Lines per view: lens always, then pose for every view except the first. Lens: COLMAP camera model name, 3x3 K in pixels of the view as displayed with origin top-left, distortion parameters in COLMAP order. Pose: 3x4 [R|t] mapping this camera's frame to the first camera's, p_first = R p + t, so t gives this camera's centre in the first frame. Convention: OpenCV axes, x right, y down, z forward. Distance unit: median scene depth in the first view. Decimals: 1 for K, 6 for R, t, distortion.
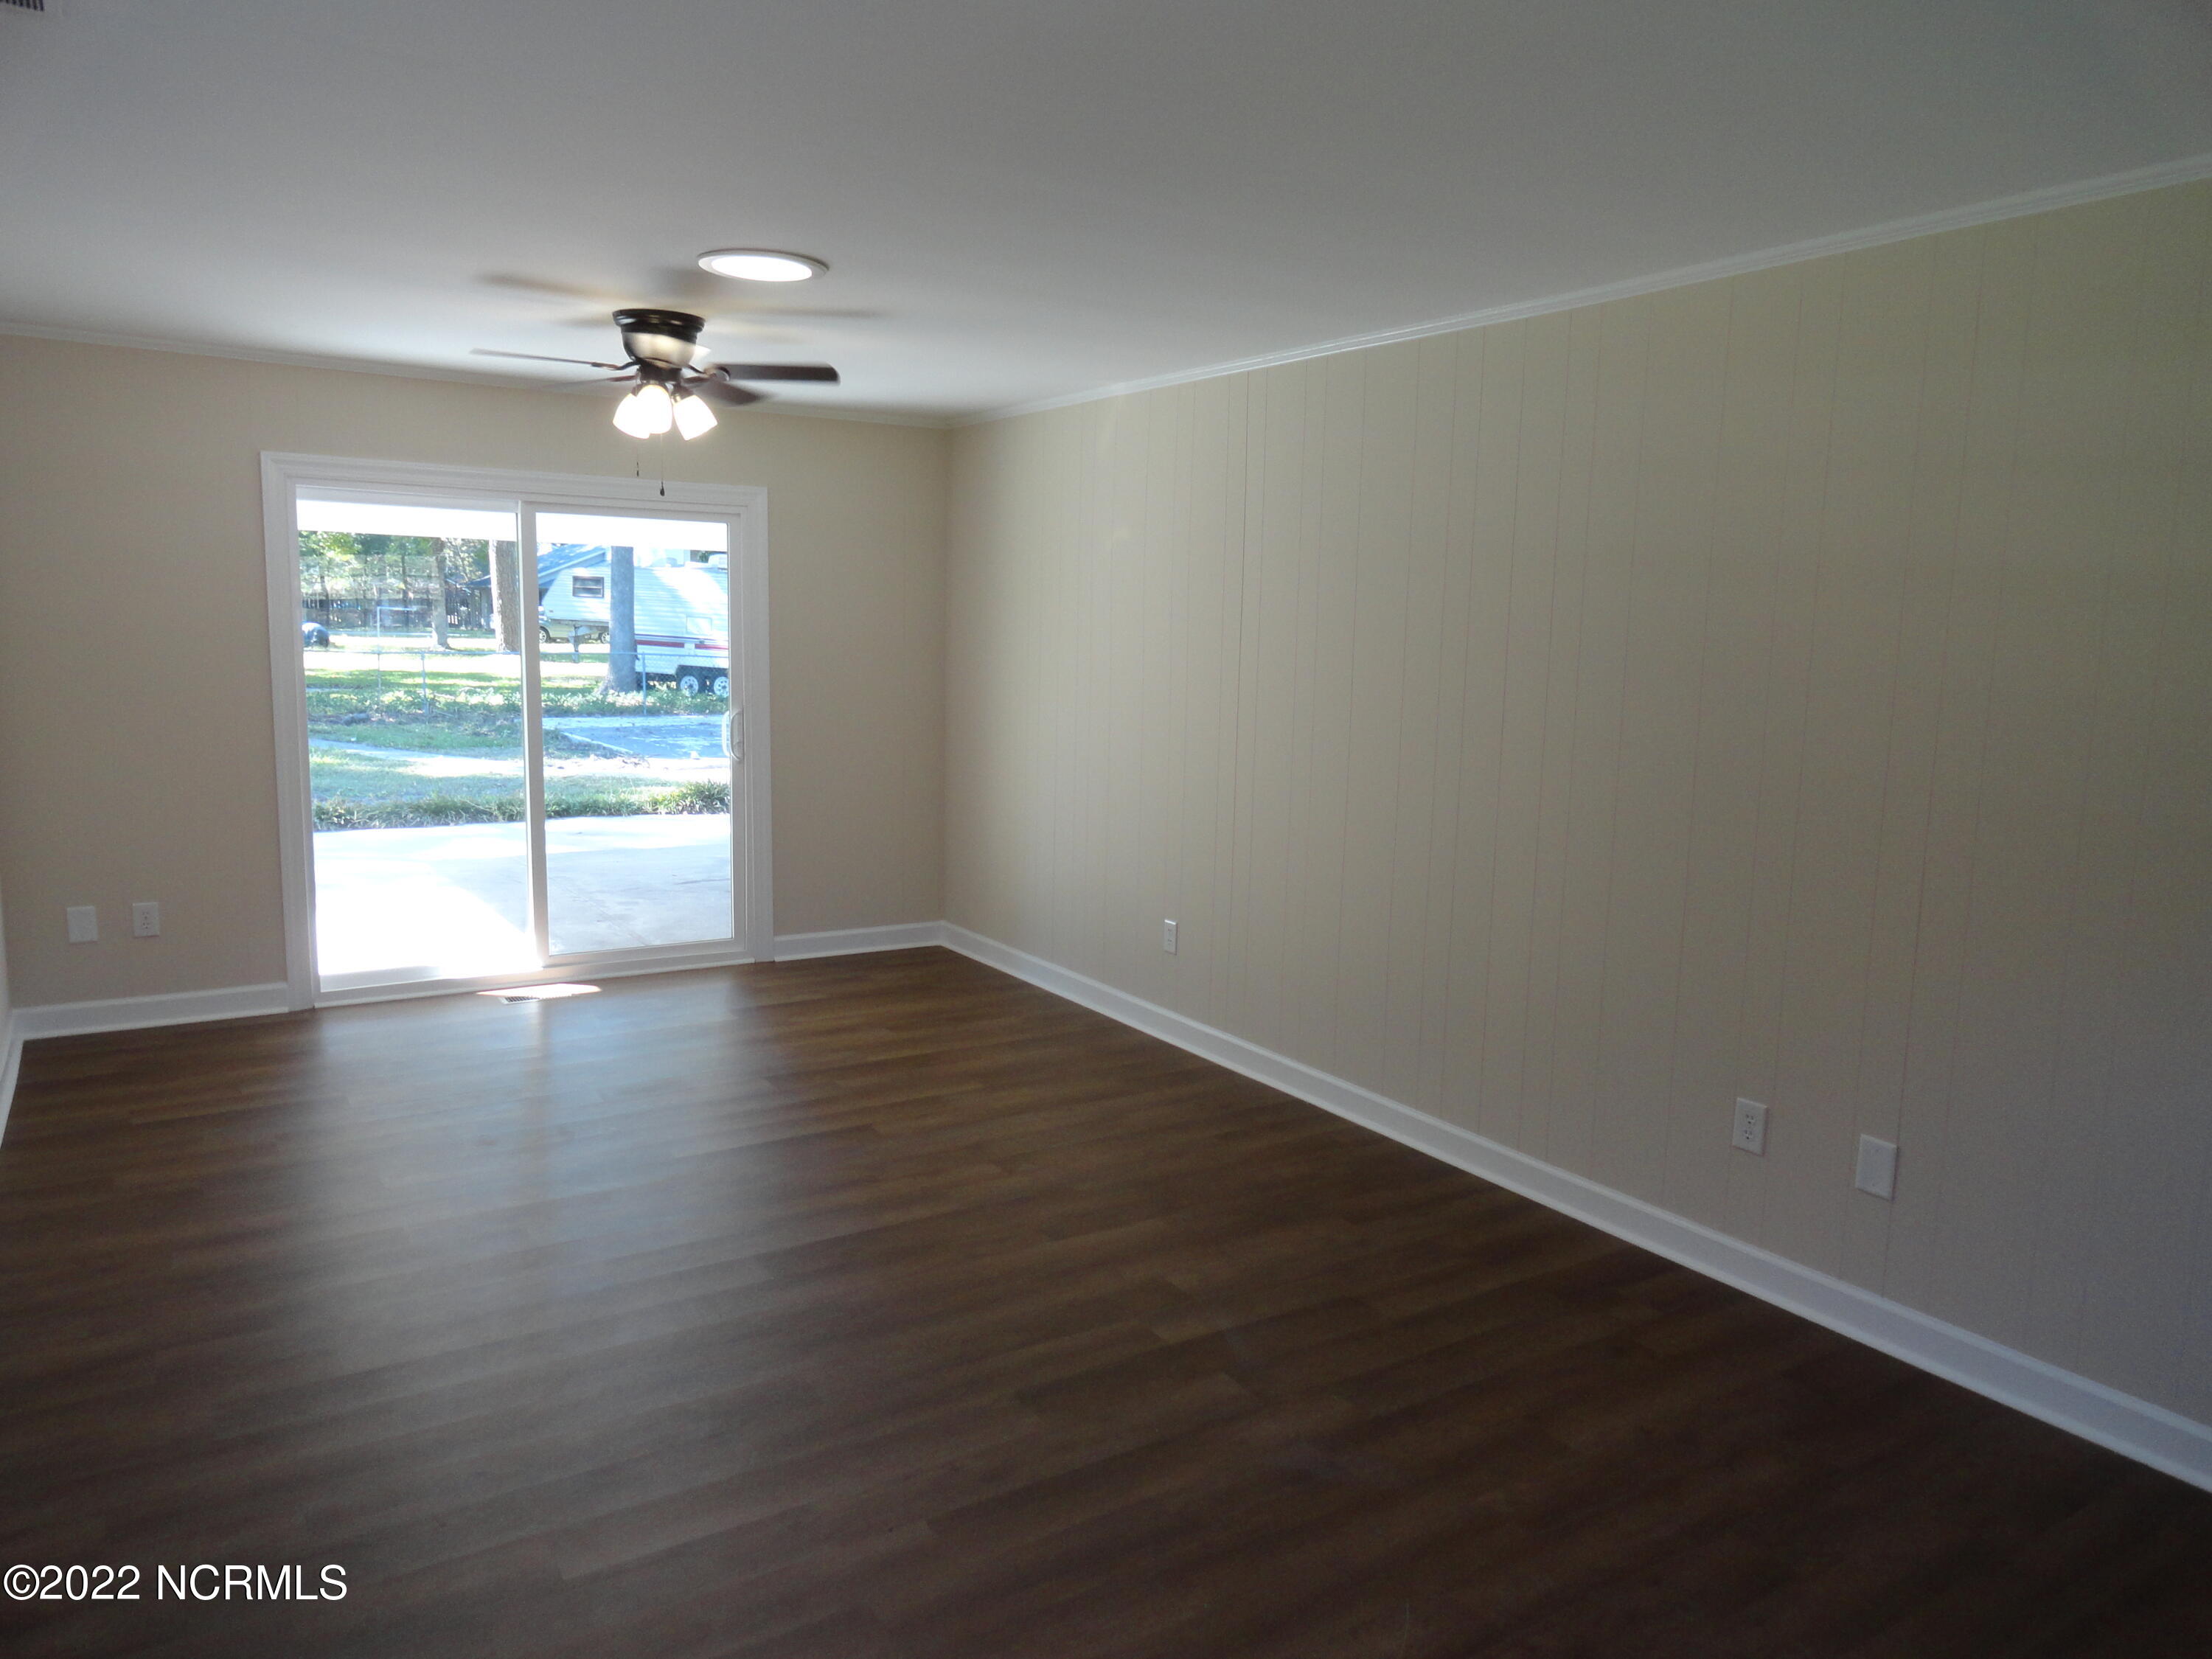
lens RADIAL K [[1511.9, 0, 1117.7], [0, 1511.9, 833.5], [0, 0, 1]] dist [-0.008343, 0.005205]
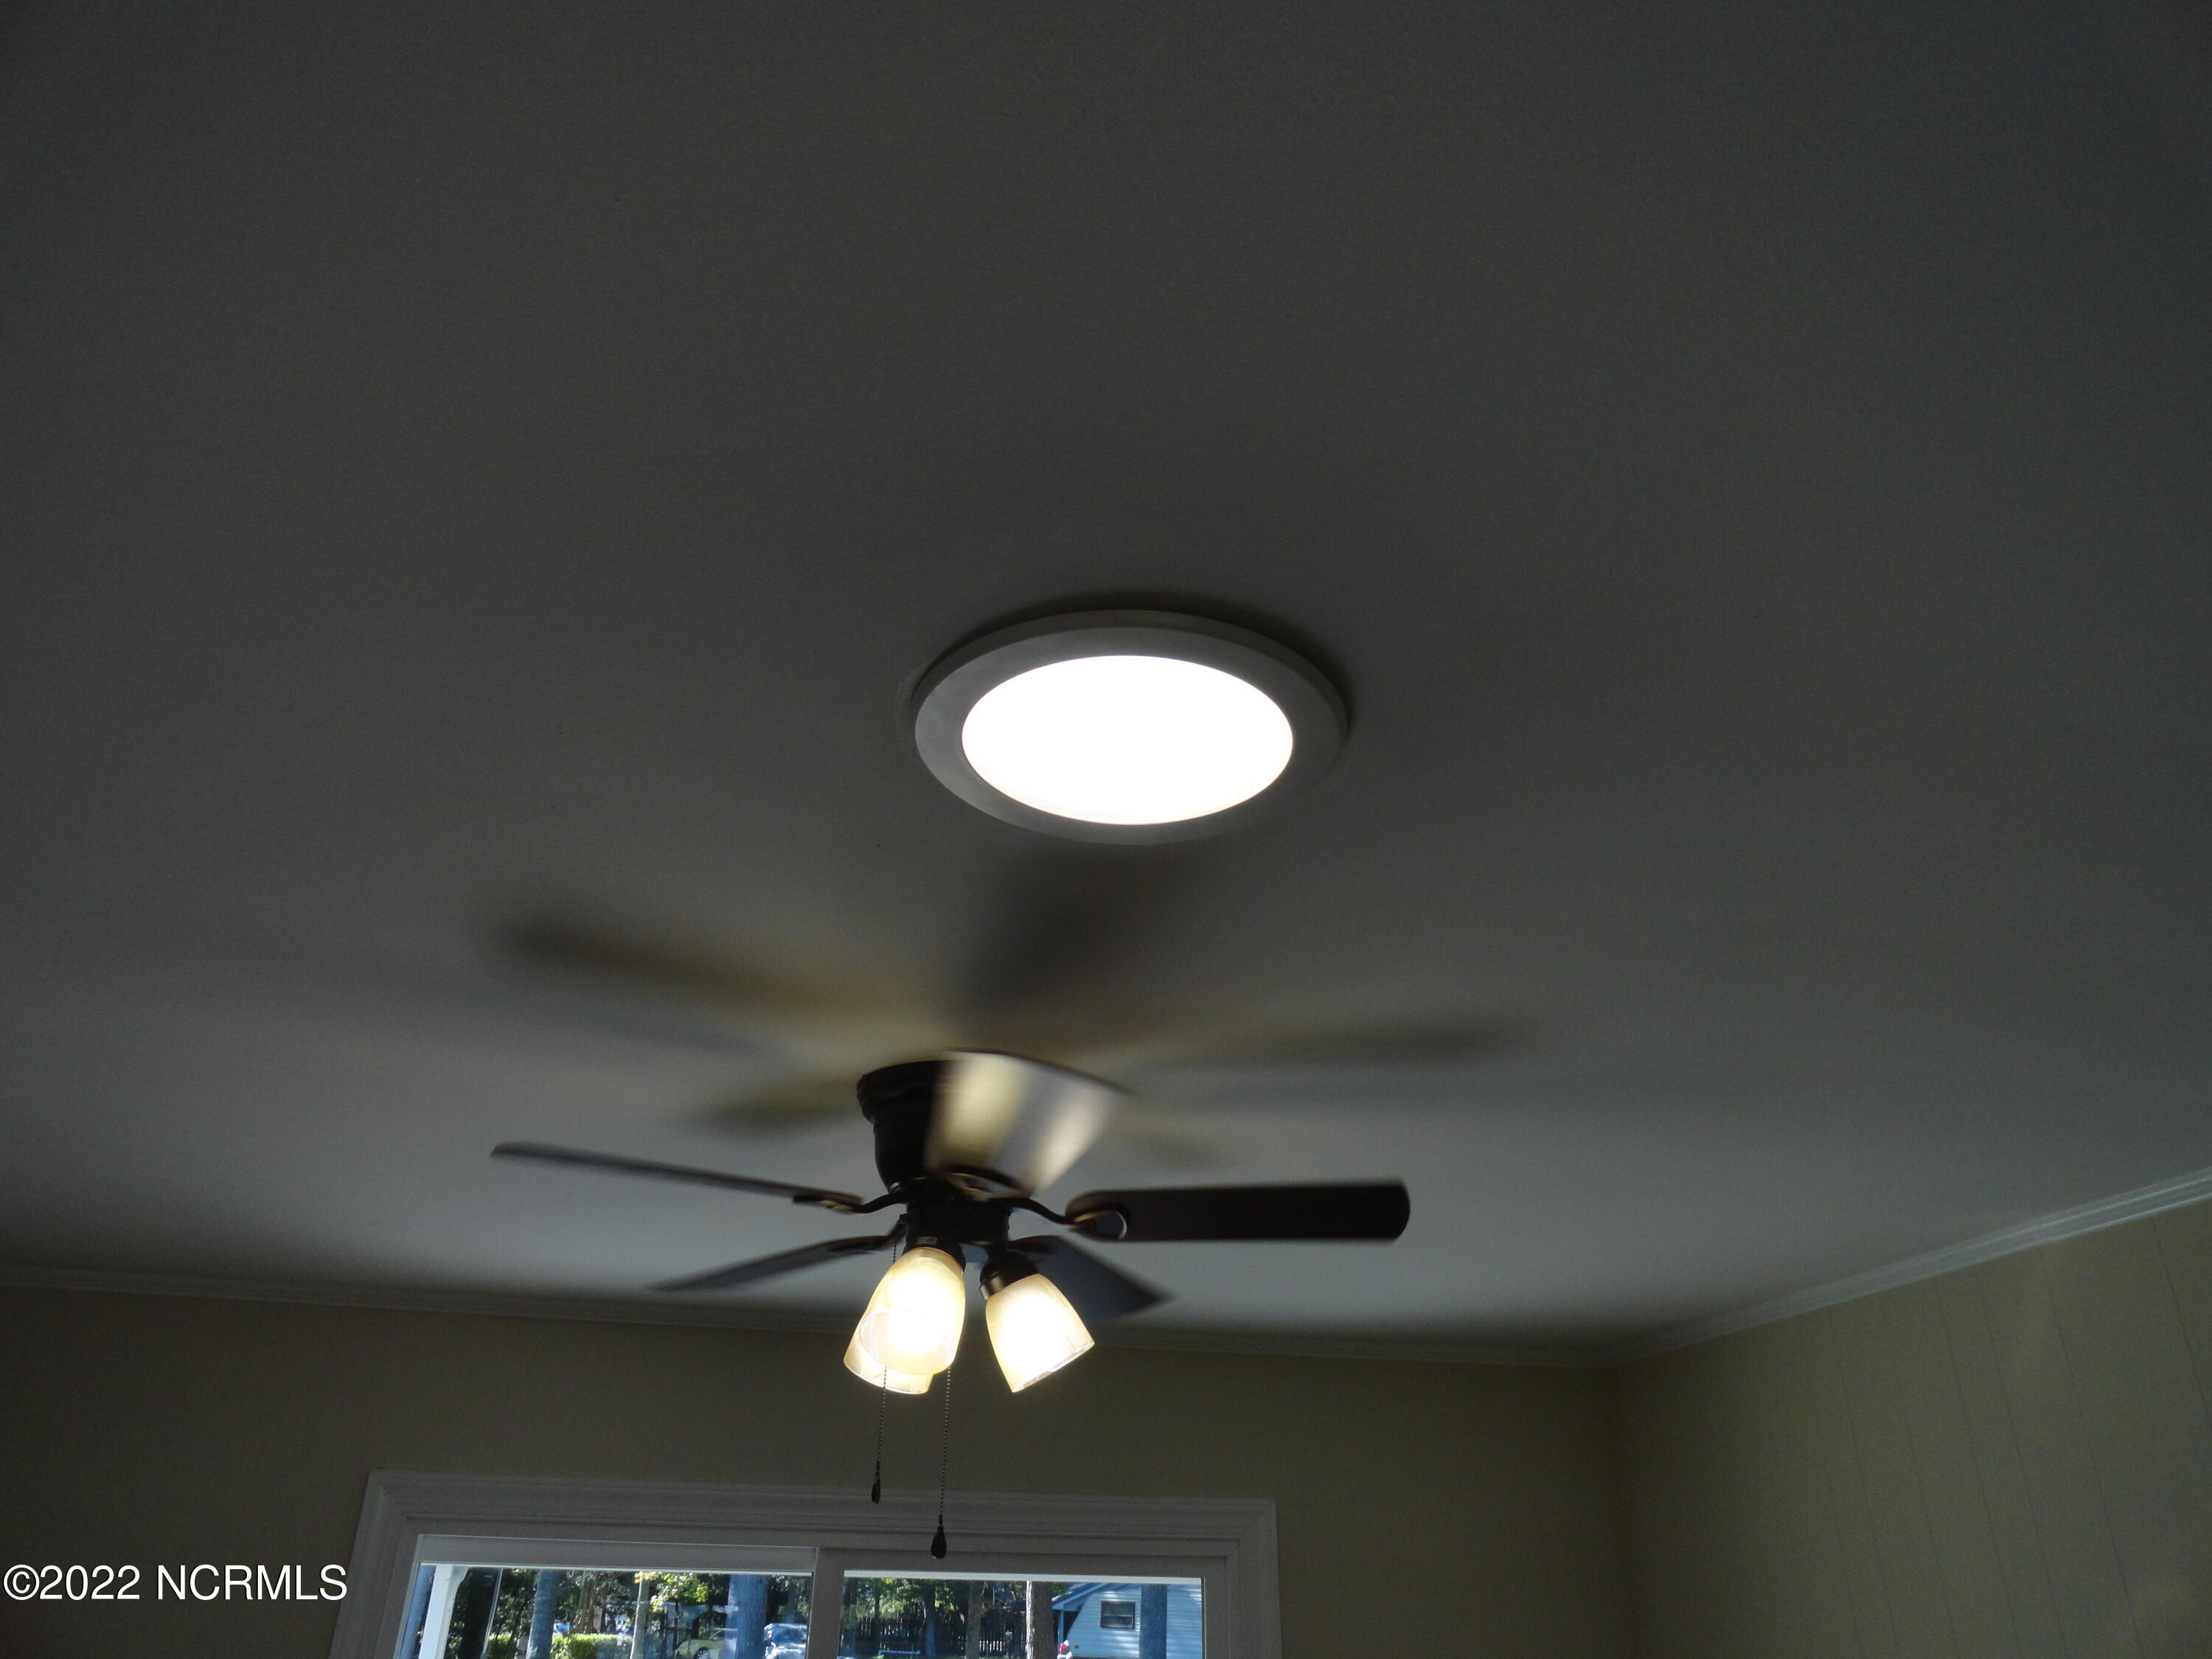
lens RADIAL K [[1511.9, 0, 1117.7], [0, 1511.9, 833.5], [0, 0, 1]] dist [-0.008343, 0.005205]
pose [[0.940290, -0.170157, -0.294792, -0.030844], [-0.036052, 0.811418, -0.583354, -0.037834], [0.338461, 0.559149, 0.756833, 0.157404]]
